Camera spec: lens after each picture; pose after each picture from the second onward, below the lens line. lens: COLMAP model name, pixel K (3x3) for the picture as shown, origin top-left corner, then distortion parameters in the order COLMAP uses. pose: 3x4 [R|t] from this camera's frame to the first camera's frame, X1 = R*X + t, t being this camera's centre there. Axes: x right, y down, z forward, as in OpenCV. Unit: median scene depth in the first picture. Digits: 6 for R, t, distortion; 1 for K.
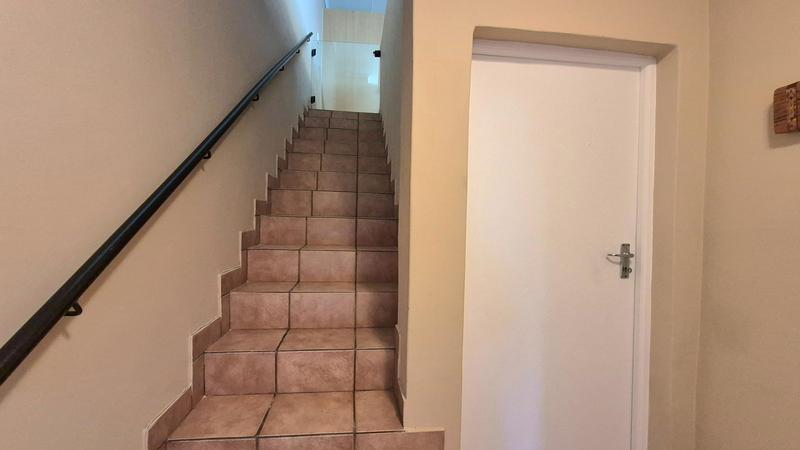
lens RADIAL K [[320.0, 0, 399.7], [0, 320.0, 243.3], [0, 0, 1]] dist [0.000568, 0.000078]
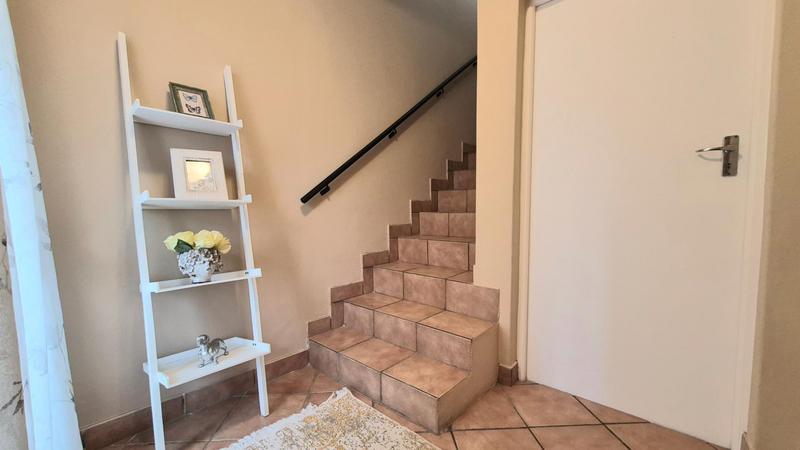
lens RADIAL K [[315.2, 0, 406.2], [0, 315.2, 230.6], [0, 0, 1]] dist [0.000994, 0.000123]
pose [[0.683288, 0.018675, -0.729910, 0.739545], [-0.009133, 0.999813, 0.017032, 0.252862], [0.730092, -0.004972, 0.683331, -0.223481]]
